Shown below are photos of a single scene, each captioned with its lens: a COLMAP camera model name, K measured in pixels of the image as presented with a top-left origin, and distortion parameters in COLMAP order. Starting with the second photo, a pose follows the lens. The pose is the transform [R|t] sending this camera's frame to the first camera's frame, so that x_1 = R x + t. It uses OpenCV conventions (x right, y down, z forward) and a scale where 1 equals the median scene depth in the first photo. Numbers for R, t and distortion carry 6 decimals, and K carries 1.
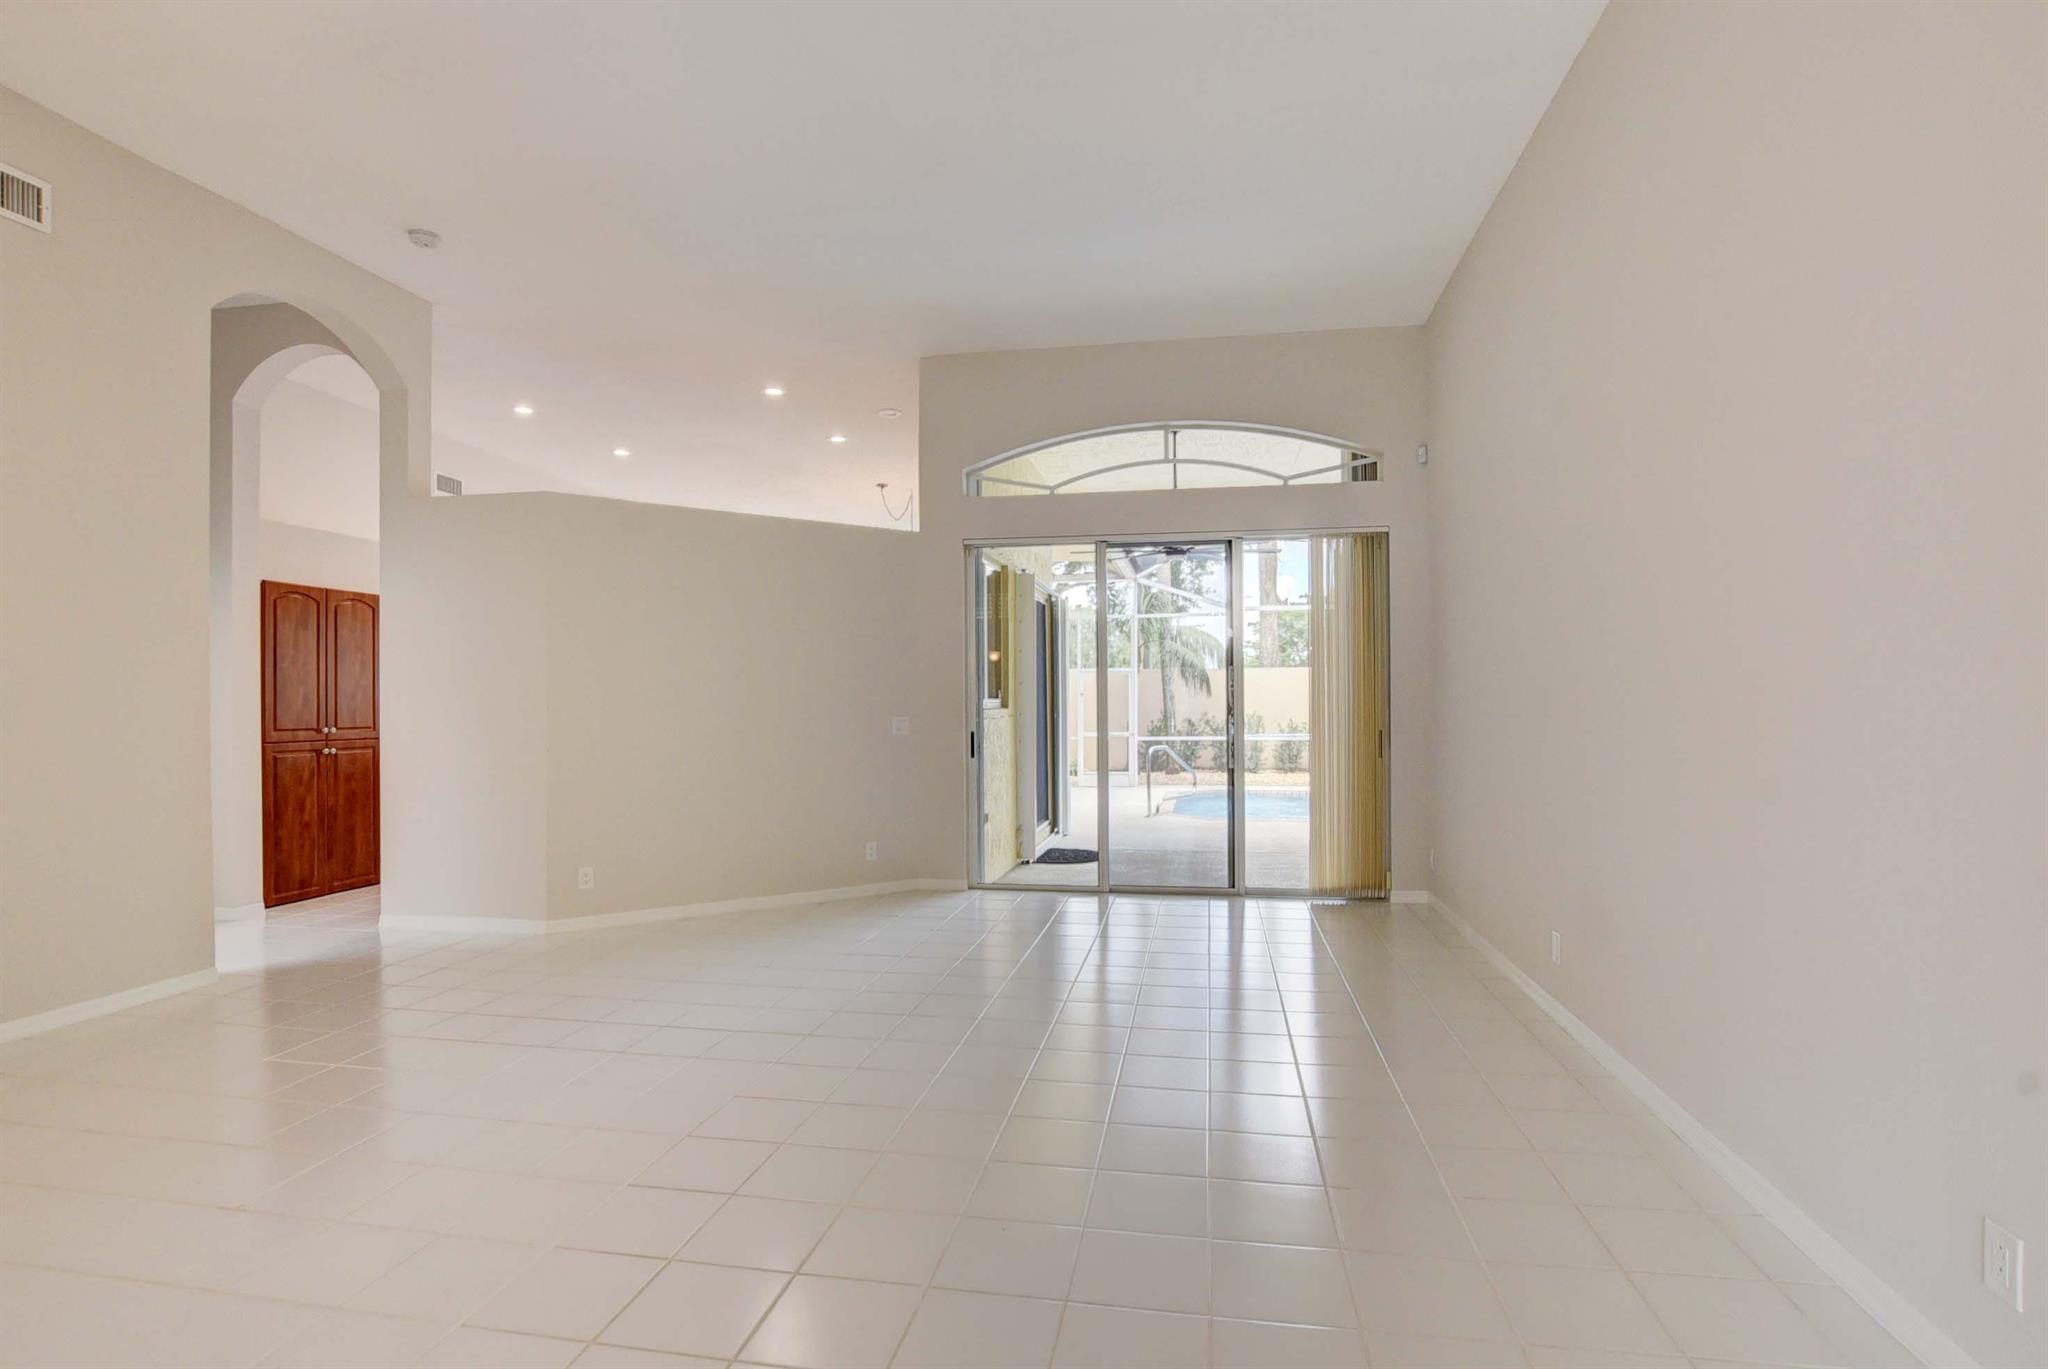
lens RADIAL K [[962.3, 0, 1025.5], [0, 962.3, 707.2], [0, 0, 1]] dist [-0.083511, -0.000072]
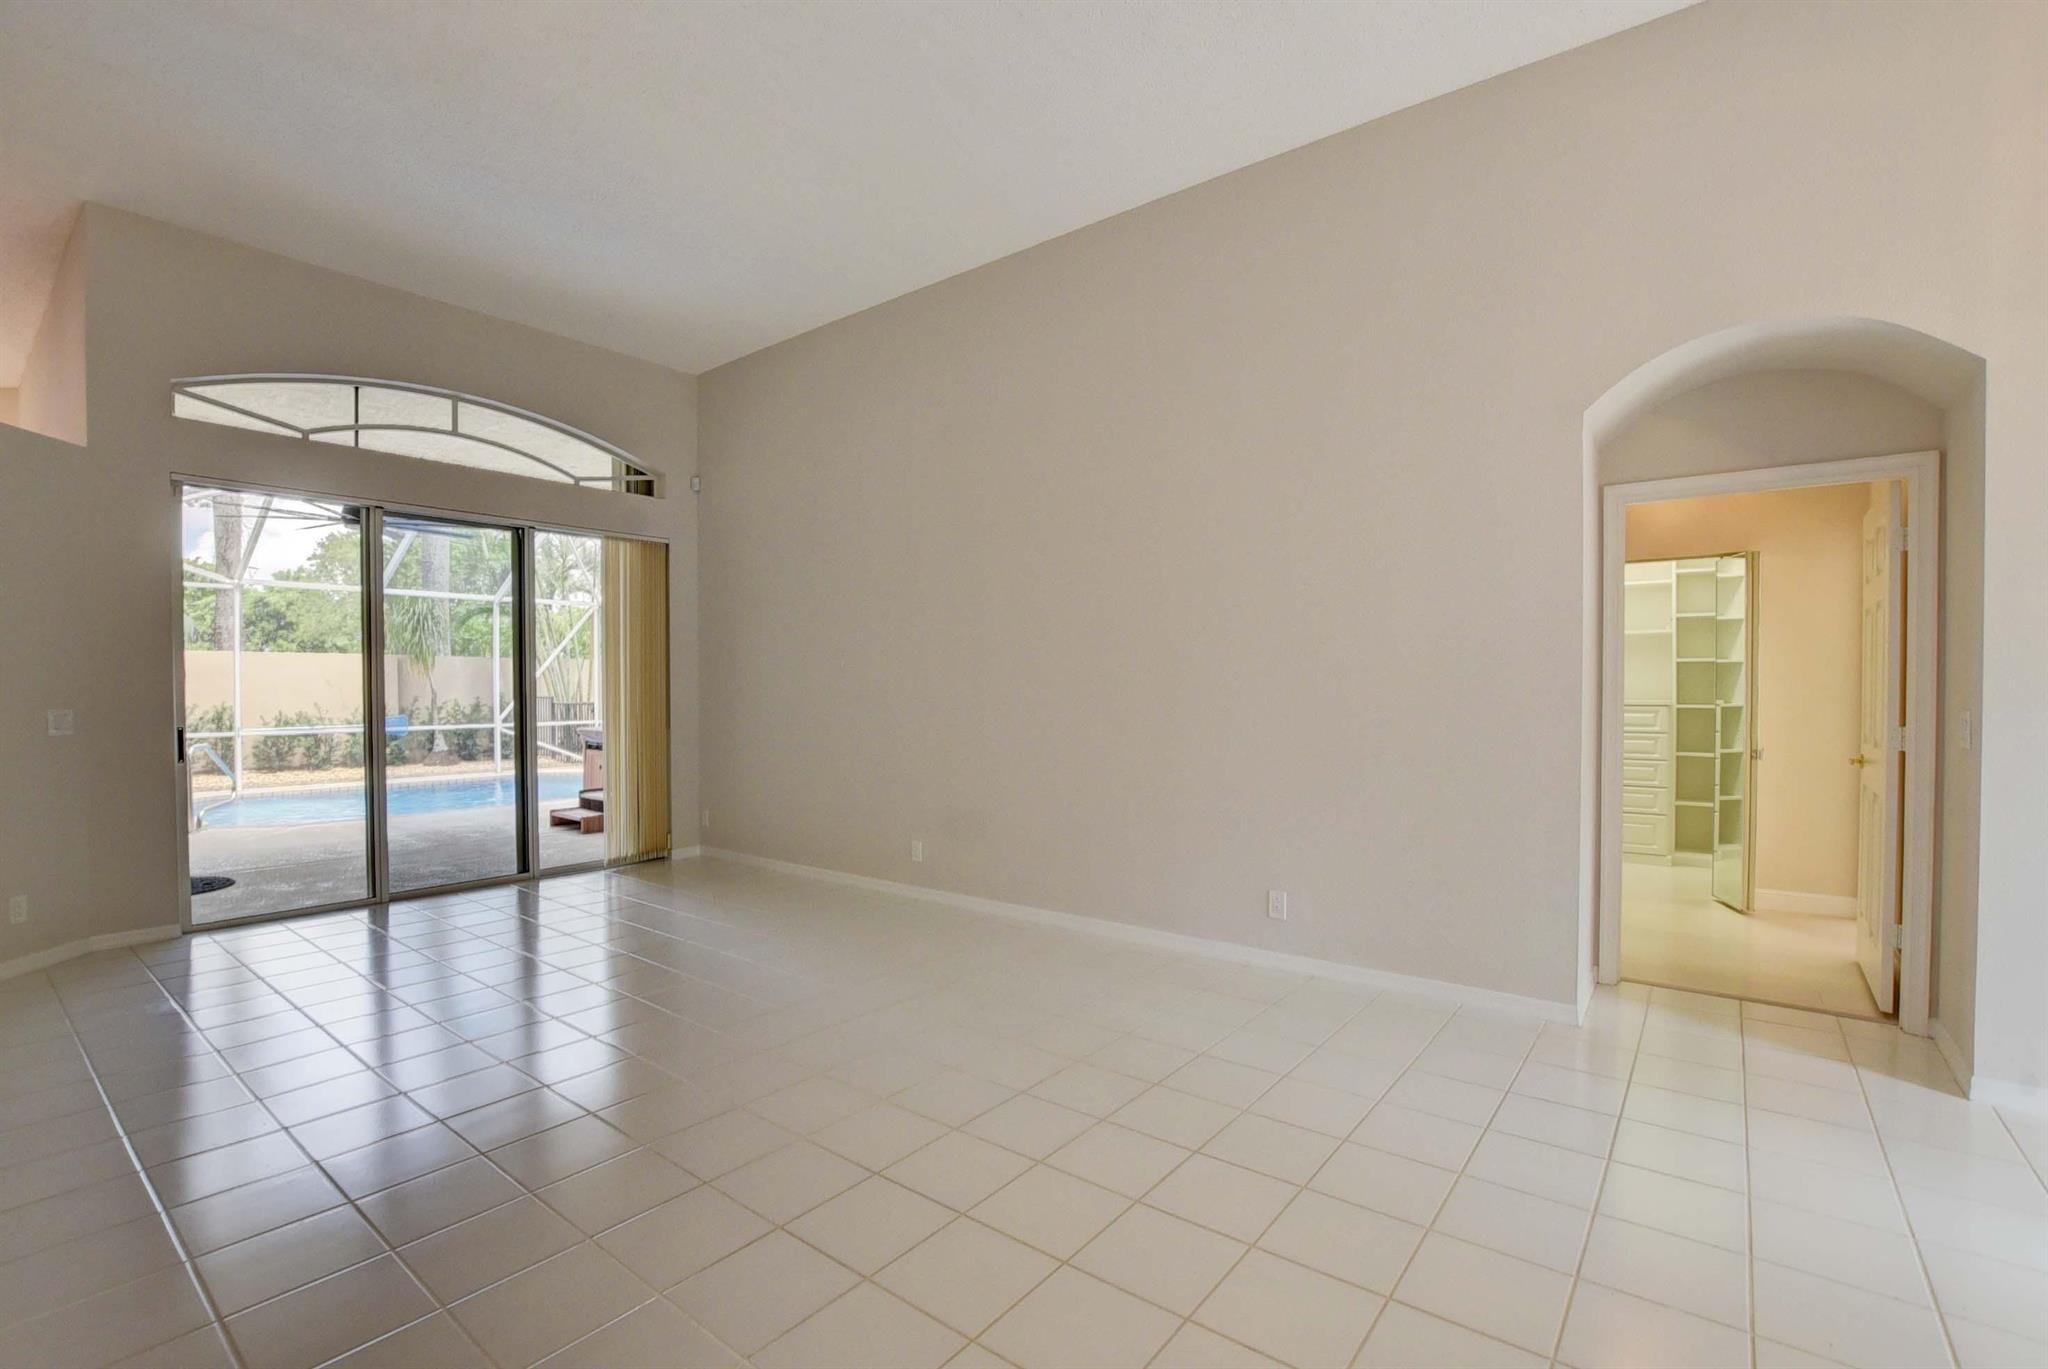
lens RADIAL K [[912.2, 0, 1029.4], [0, 912.2, 698.8], [0, 0, 1]] dist [-0.003072, -0.000512]
pose [[0.465227, -0.007262, 0.885162, -0.386901], [0.003748, 0.999974, 0.006234, 0.001073], [-0.885184, 0.000417, 0.465242, 0.076218]]
